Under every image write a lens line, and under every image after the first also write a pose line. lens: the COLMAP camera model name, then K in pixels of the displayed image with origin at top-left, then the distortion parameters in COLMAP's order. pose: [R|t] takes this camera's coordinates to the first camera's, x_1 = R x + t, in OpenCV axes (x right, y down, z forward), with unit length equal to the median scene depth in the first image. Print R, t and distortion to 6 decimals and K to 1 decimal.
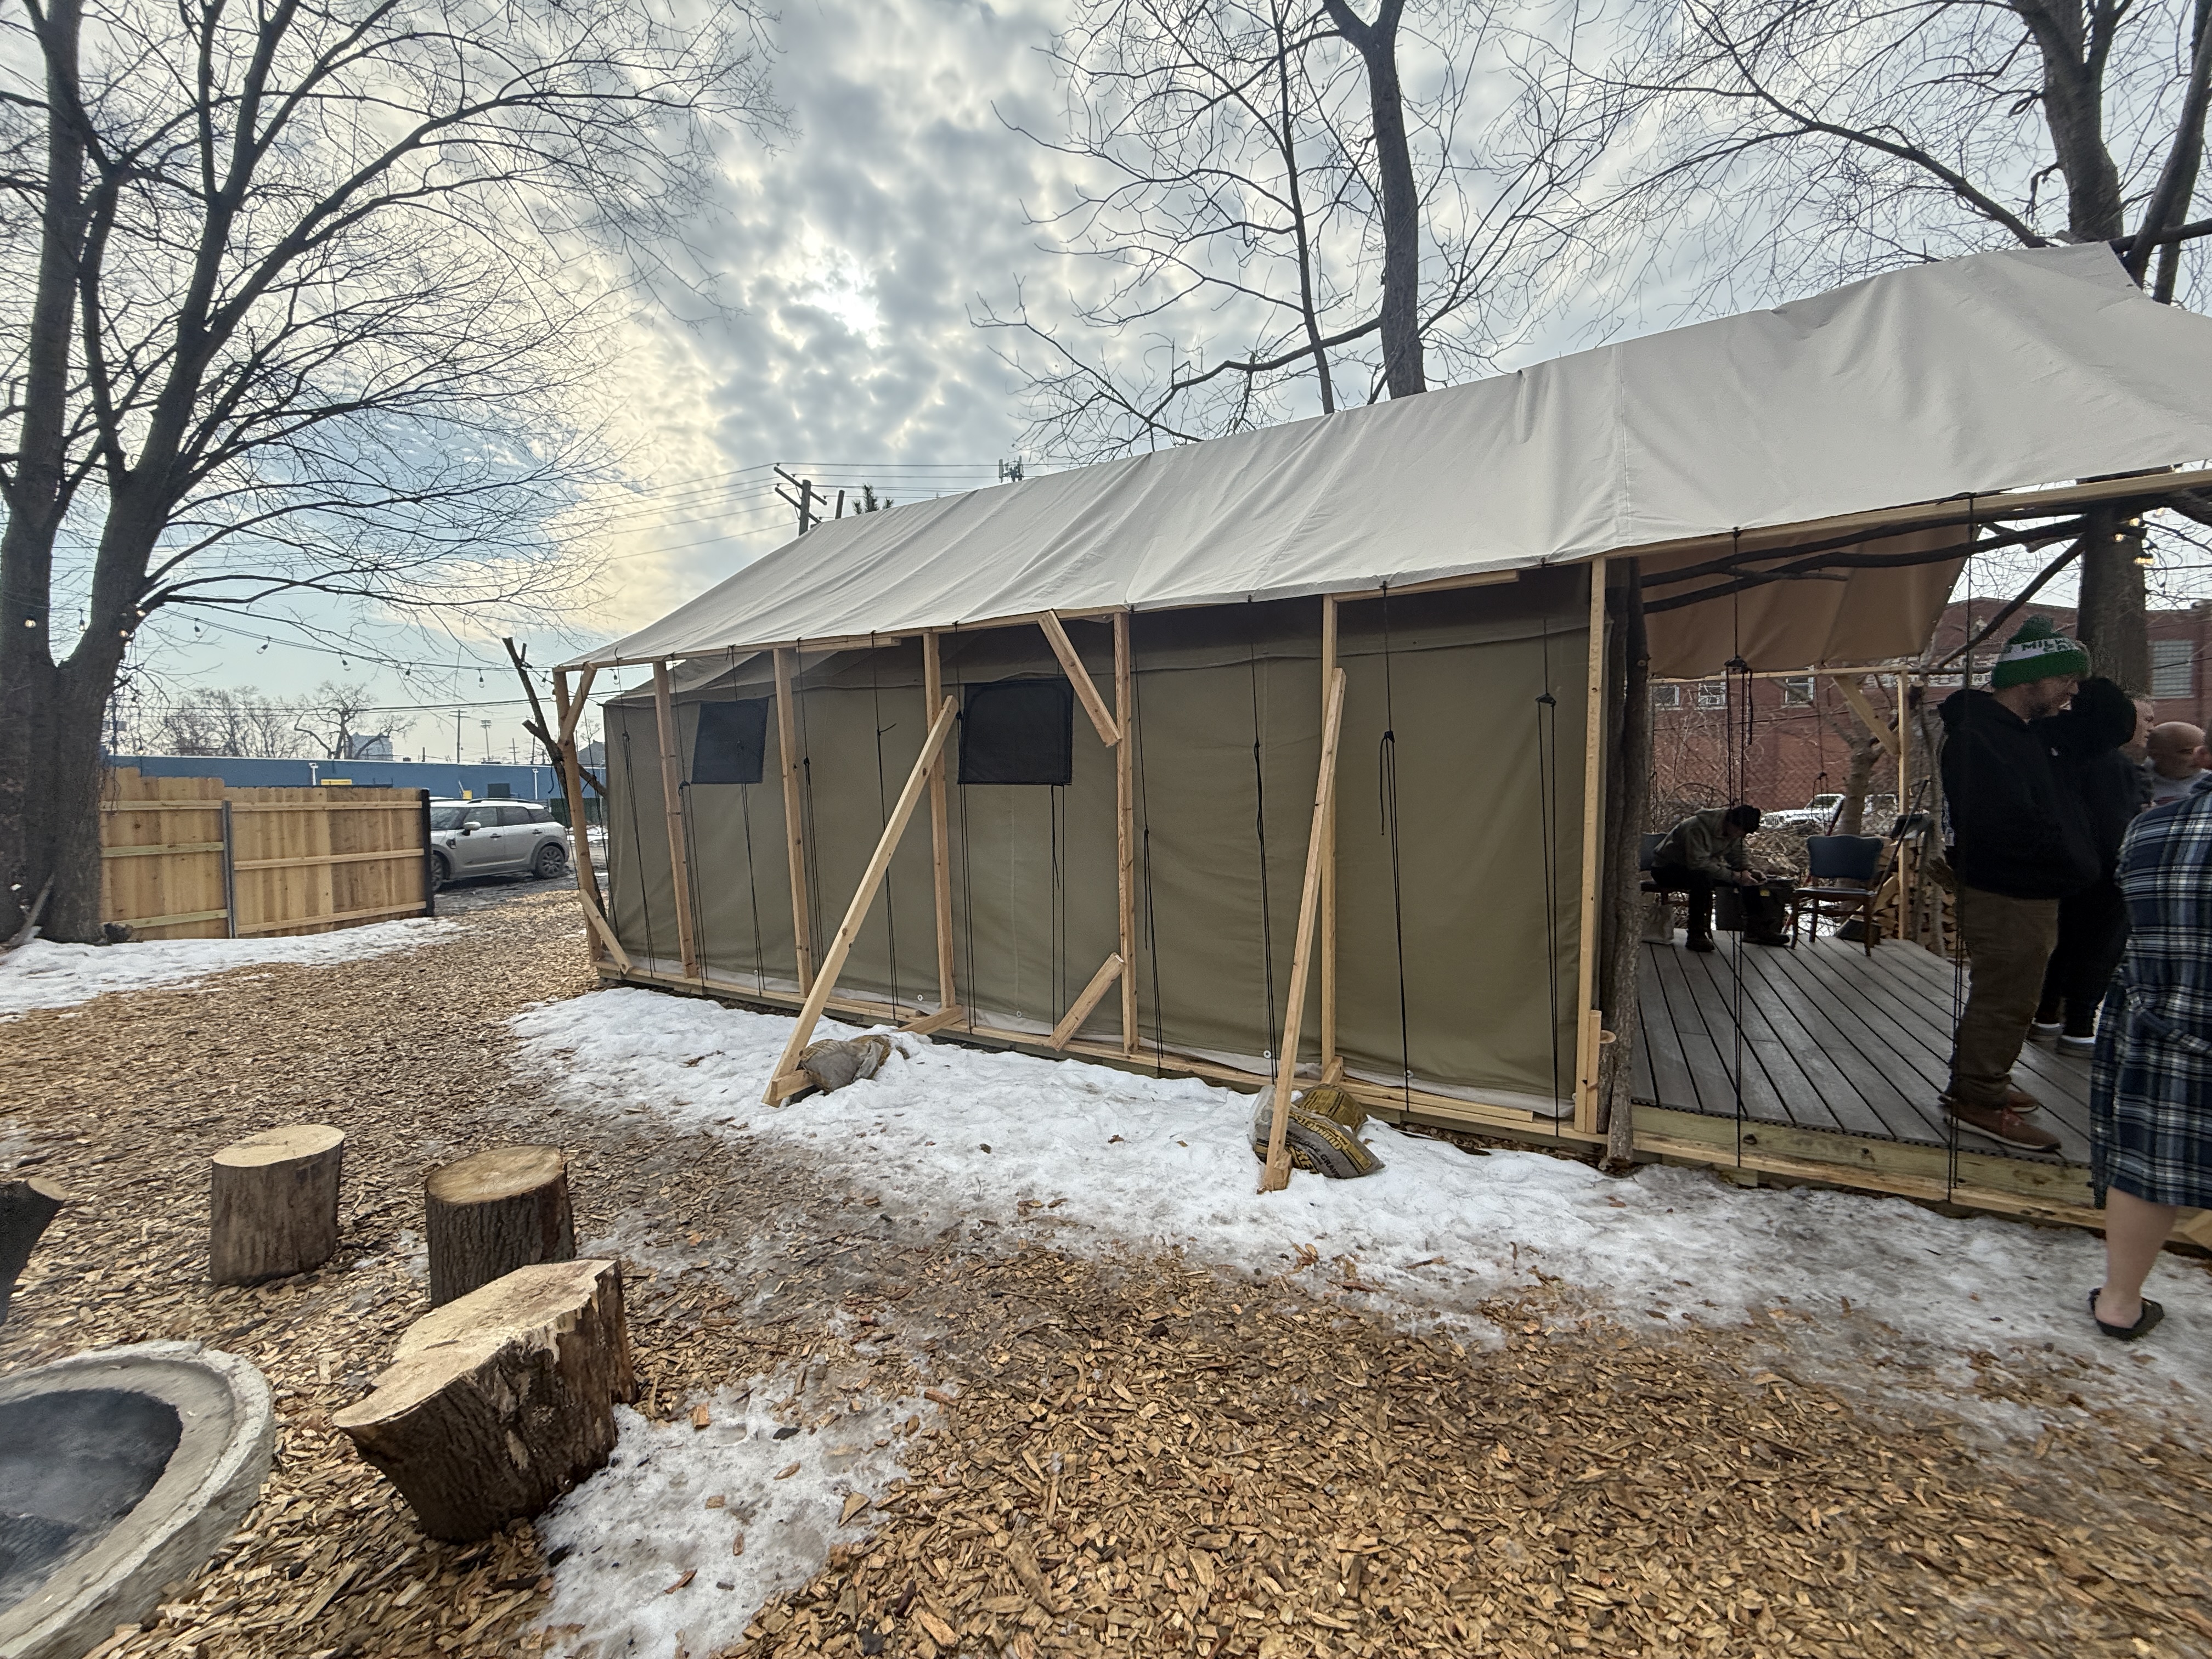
lens RADIAL K [[876.8, 0, 1103.1], [0, 876.8, 829.5], [0, 0, 1]] dist [-0.000473, 0.000119]
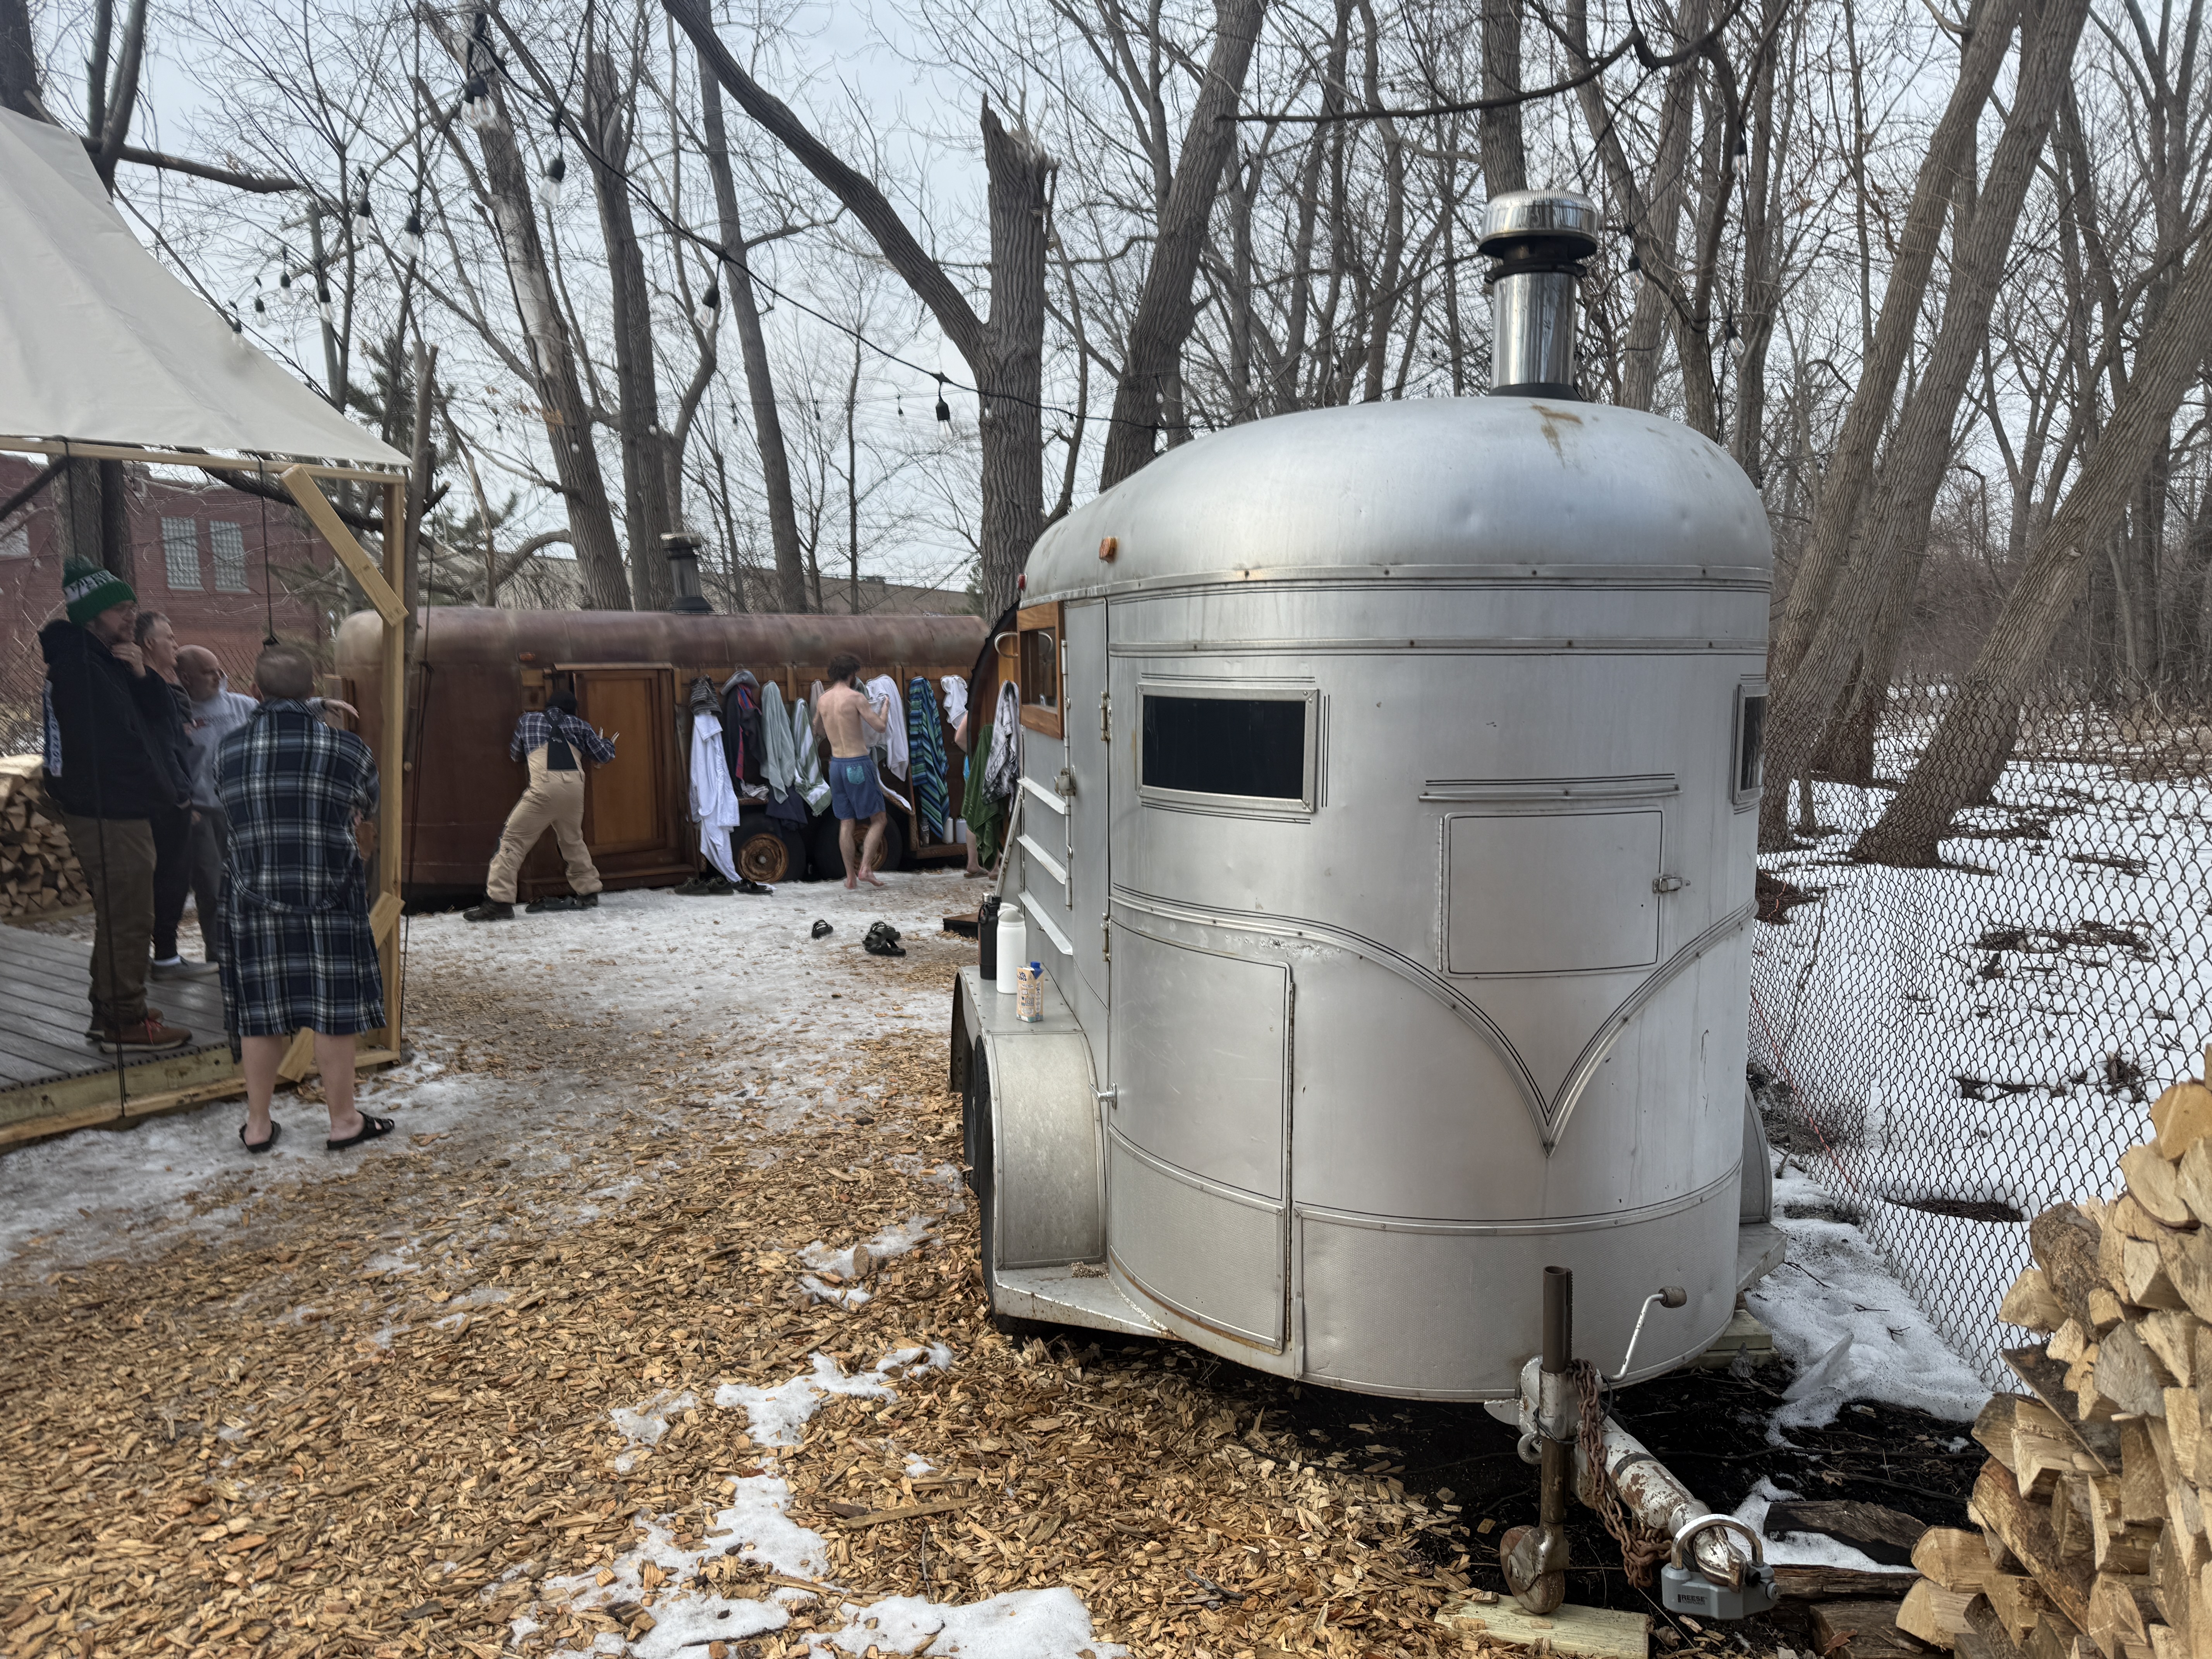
lens RADIAL K [[1543.5, 0, 1107.2], [0, 1543.5, 835.1], [0, 0, 1]] dist [-0.001848, -0.000002]
pose [[0.114676, -0.102992, 0.988050, -0.782075], [0.070262, 0.992961, 0.095350, 0.002050], [-0.990915, 0.058488, 0.121106, -0.461266]]
